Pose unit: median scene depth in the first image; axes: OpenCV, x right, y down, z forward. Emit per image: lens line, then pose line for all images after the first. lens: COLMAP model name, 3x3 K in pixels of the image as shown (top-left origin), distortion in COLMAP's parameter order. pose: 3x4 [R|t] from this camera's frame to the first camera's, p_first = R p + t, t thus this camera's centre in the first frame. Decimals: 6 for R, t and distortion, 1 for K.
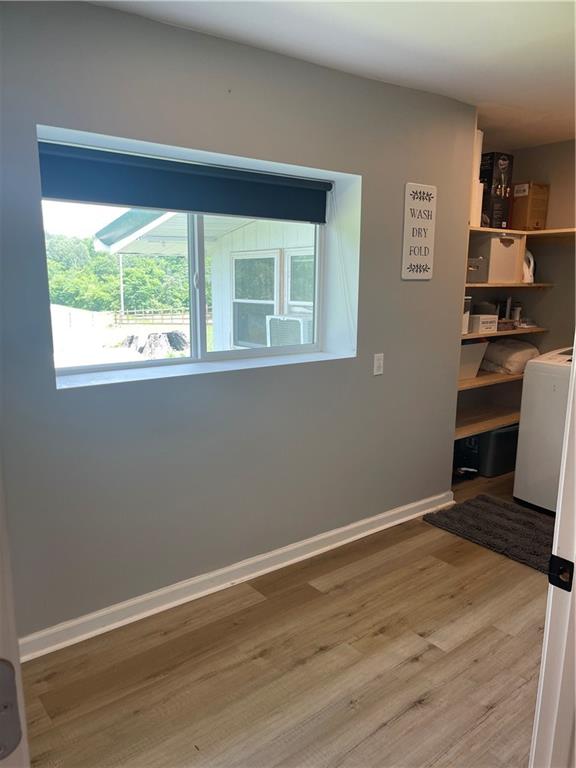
lens RADIAL K [[585.5, 0, 294.5], [0, 585.5, 389.6], [0, 0, 1]] dist [0.047299, -0.039783]
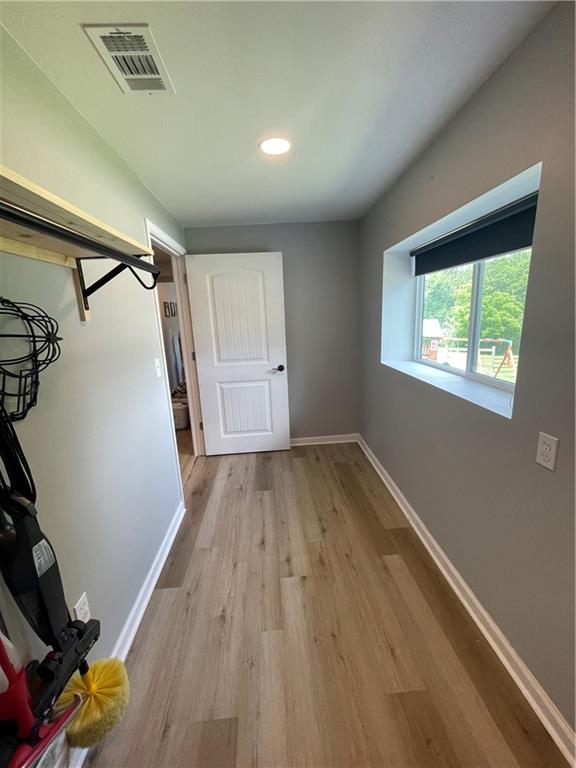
lens RADIAL K [[312.1, 0, 287.6], [0, 312.1, 387.0], [0, 0, 1]] dist [-0.002509, 0.000290]
pose [[-0.581890, 0.197469, -0.788929, 0.510500], [-0.120426, 0.938458, 0.323719, -0.167425], [0.804302, 0.283377, -0.522299, 0.858049]]
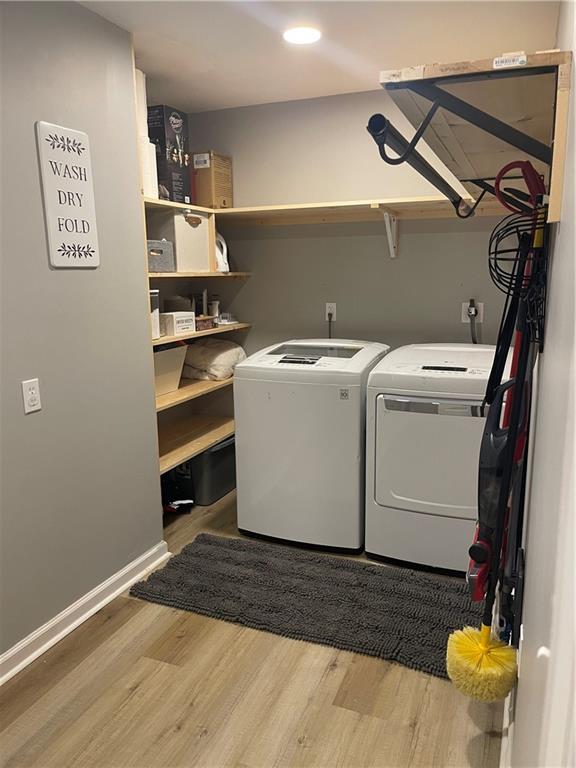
lens RADIAL K [[585.5, 0, 292.5], [0, 585.5, 390.1], [0, 0, 1]] dist [0.047299, -0.039783]
pose [[0.878276, -0.118456, 0.463248, 0.086944], [0.115473, 0.992697, 0.034913, -0.035840], [-0.464001, 0.022829, 0.885541, 0.252060]]
